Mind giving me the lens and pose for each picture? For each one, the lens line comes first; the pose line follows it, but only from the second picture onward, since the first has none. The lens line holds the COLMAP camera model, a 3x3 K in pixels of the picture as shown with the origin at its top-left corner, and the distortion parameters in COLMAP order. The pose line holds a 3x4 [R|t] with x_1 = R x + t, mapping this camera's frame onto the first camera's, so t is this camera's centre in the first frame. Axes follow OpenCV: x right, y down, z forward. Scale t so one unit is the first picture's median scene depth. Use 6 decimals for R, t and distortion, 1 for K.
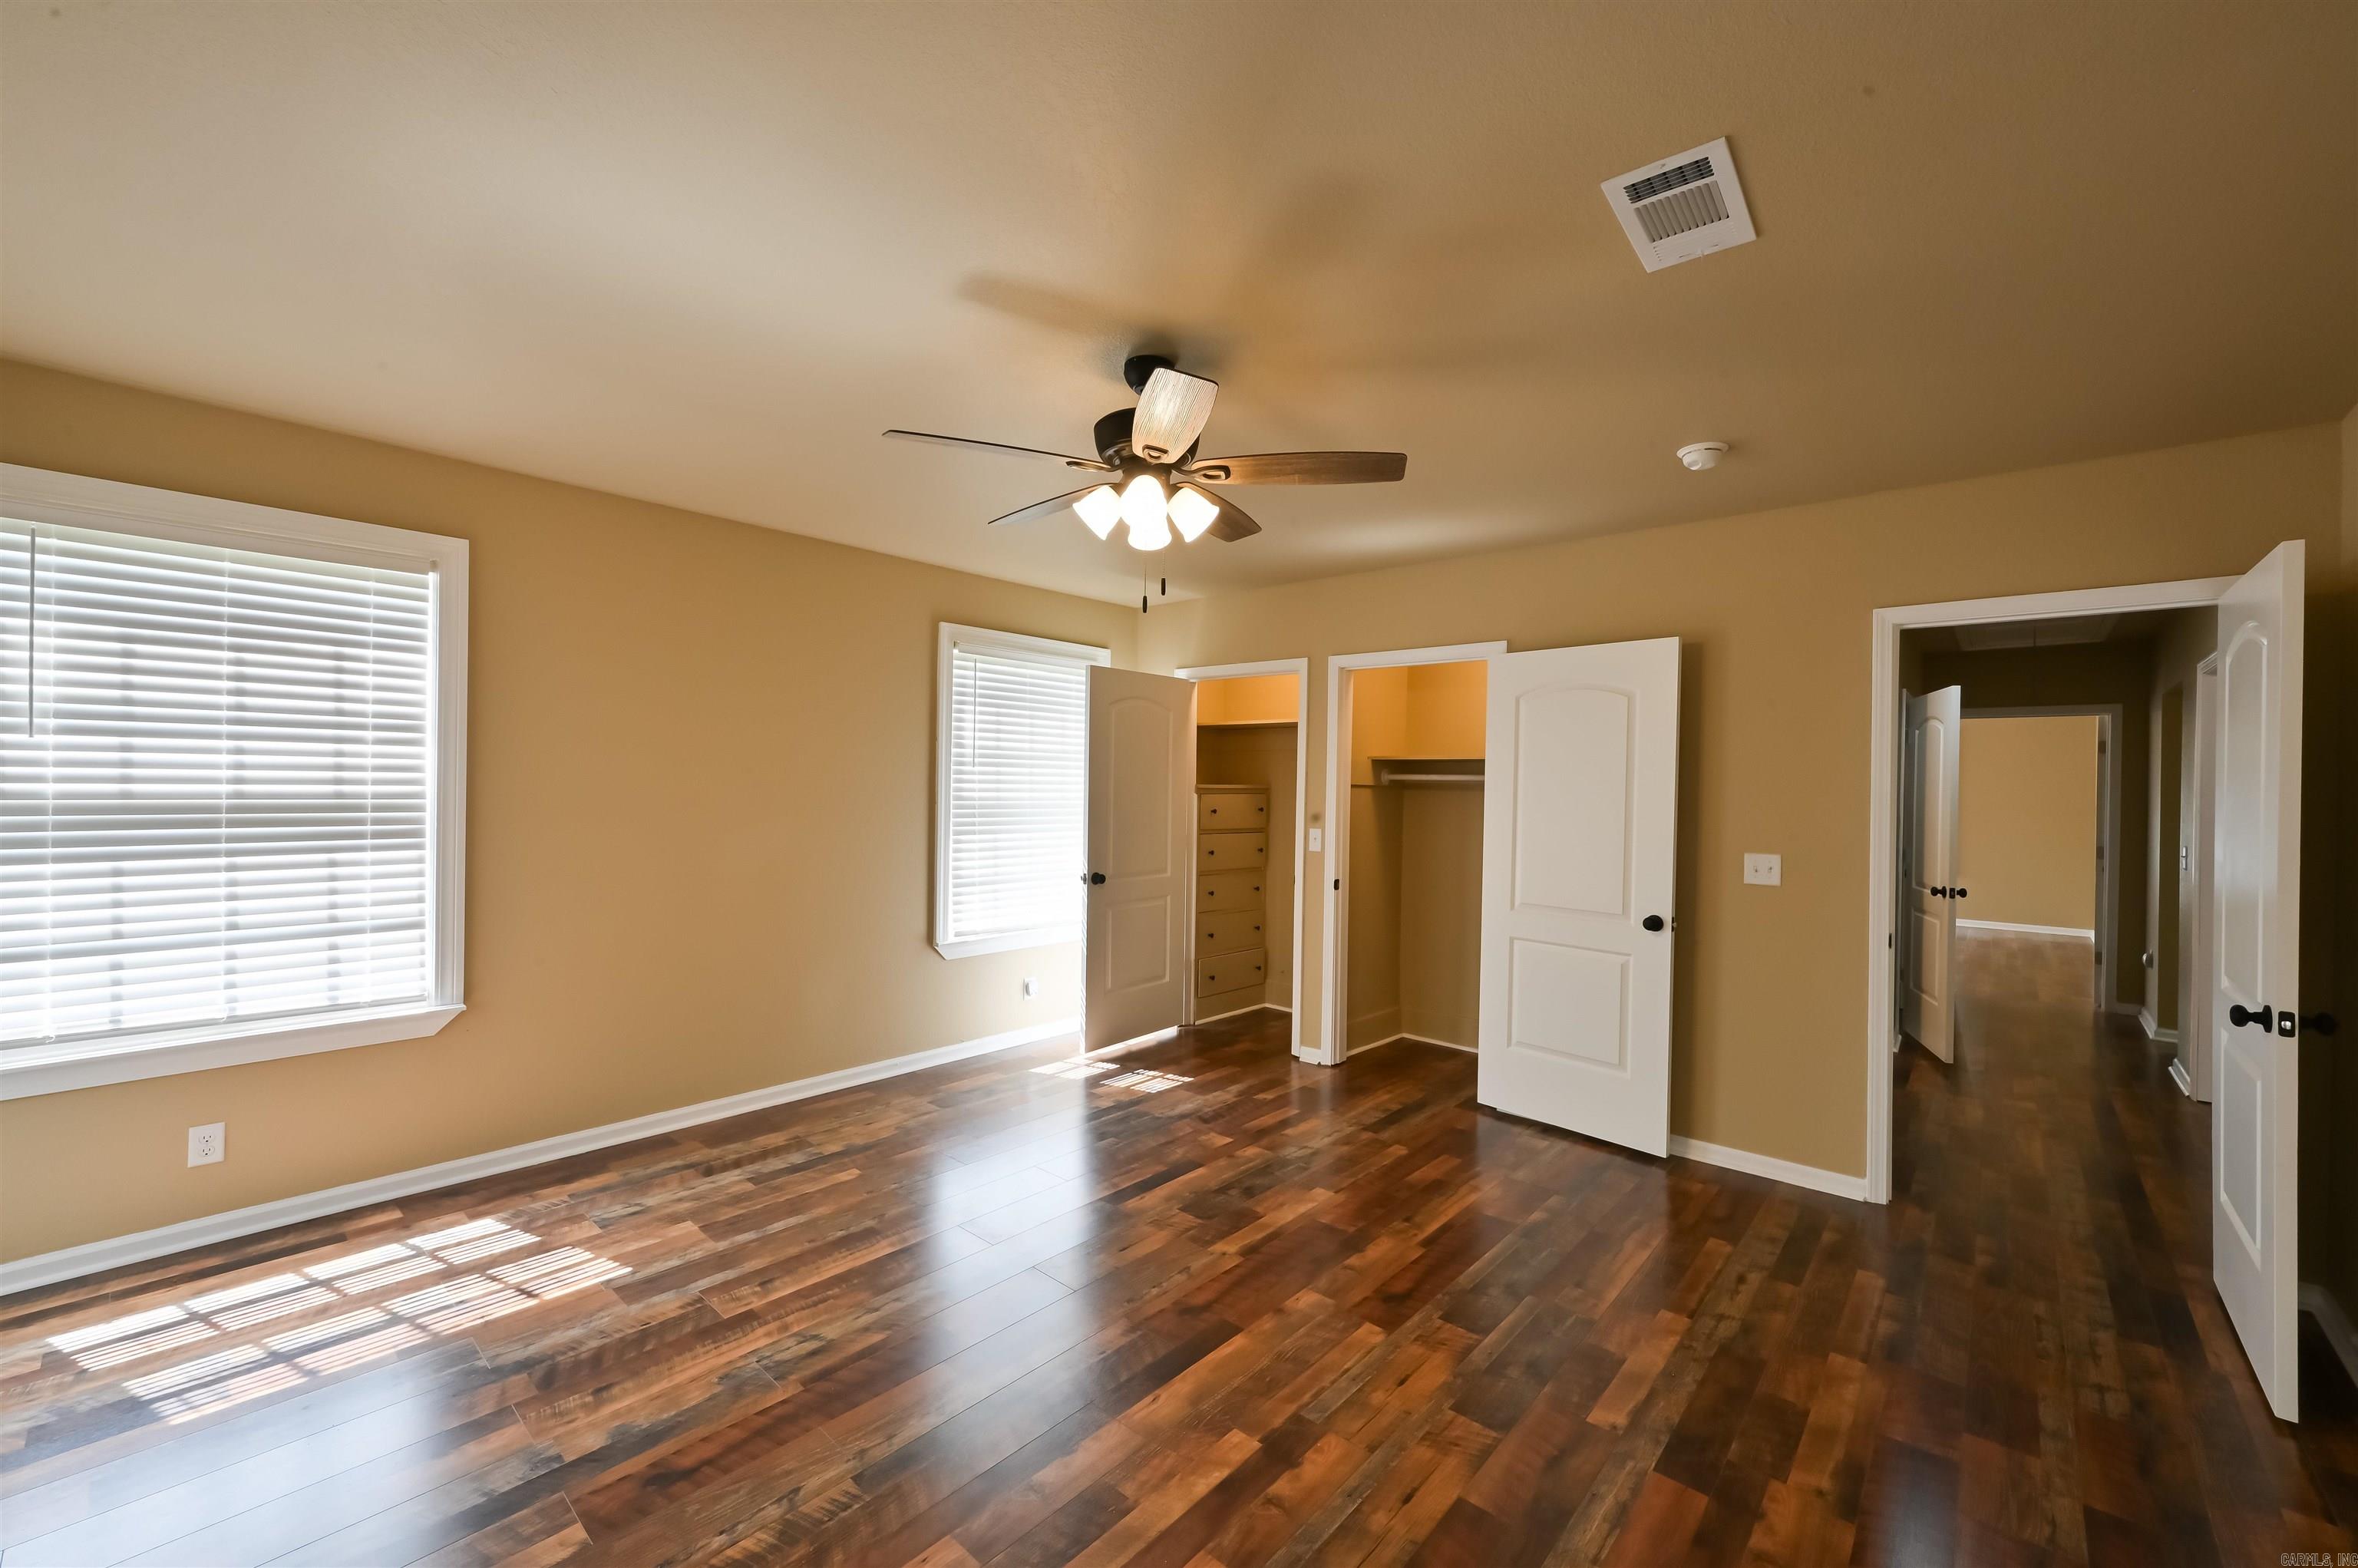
lens RADIAL K [[933.5, 0, 1182.7], [0, 933.5, 777.0], [0, 0, 1]] dist [-0.002267, -0.000249]
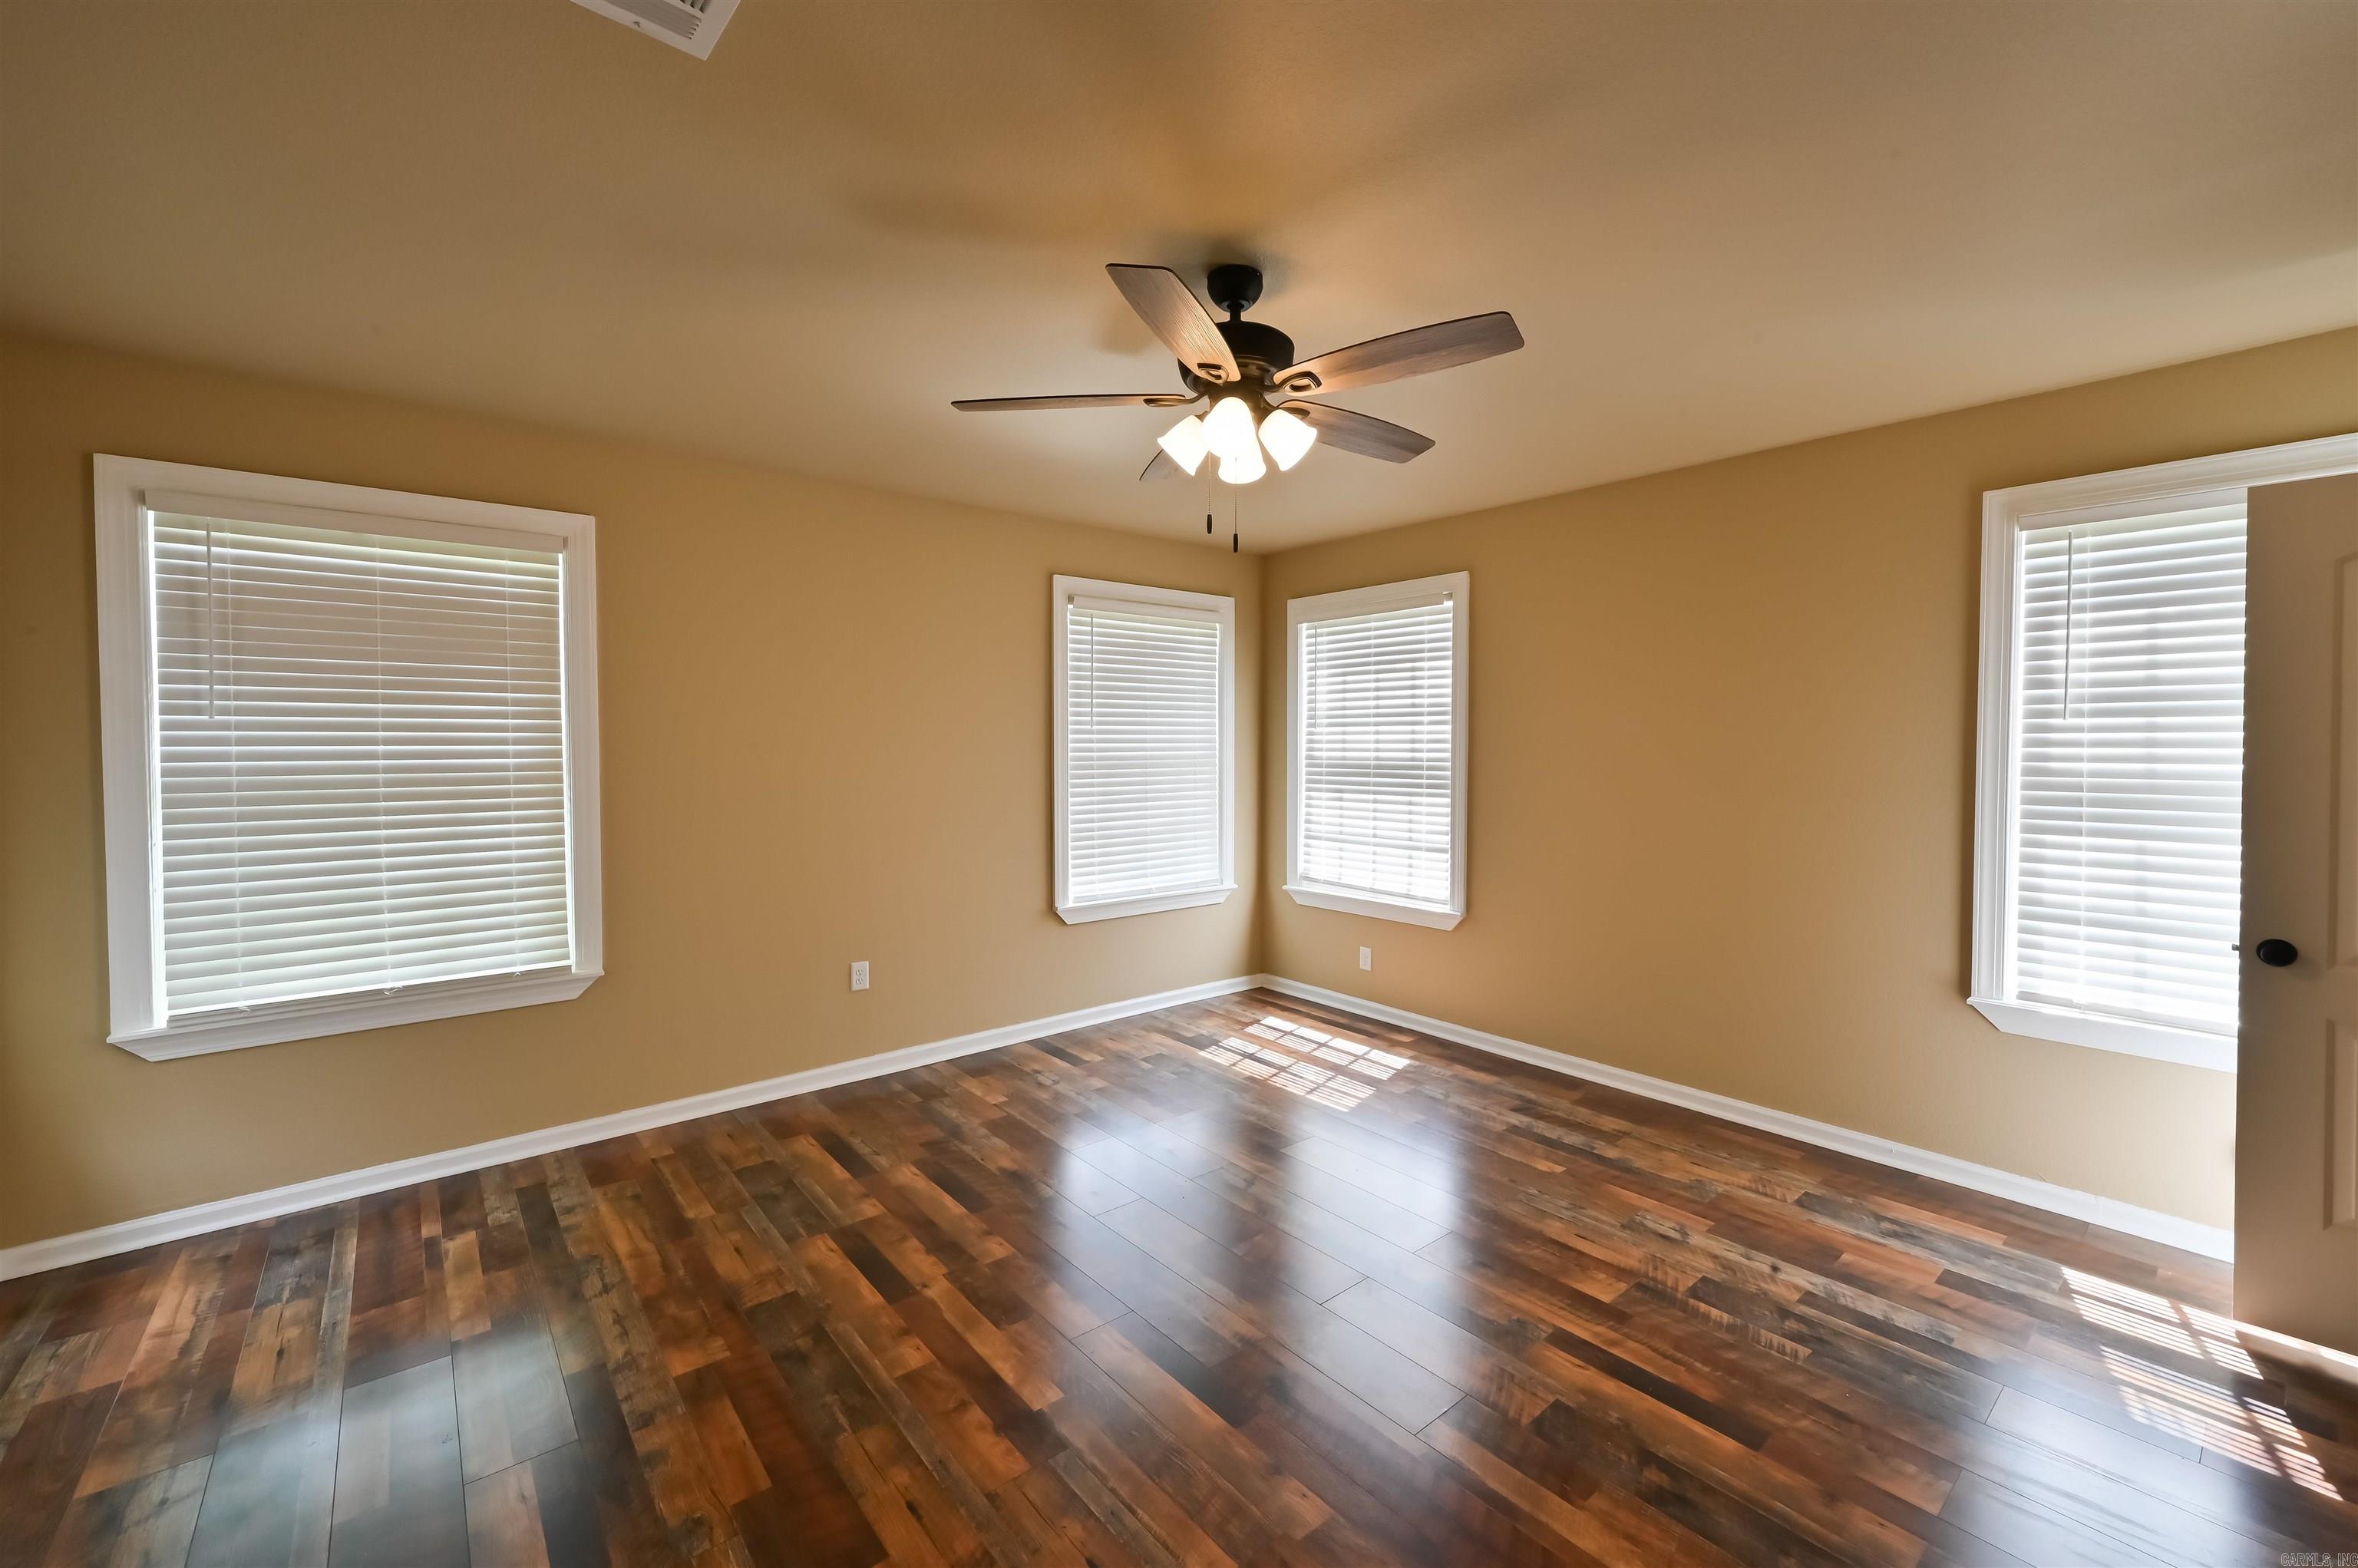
lens RADIAL K [[933.5, 0, 1182.7], [0, 933.5, 777.0], [0, 0, 1]] dist [-0.002267, -0.000249]
pose [[-0.151035, 0.012040, -0.988455, 0.658565], [0.000032, 0.999926, 0.012175, 0.029858], [0.988528, 0.001808, -0.151025, 0.842517]]
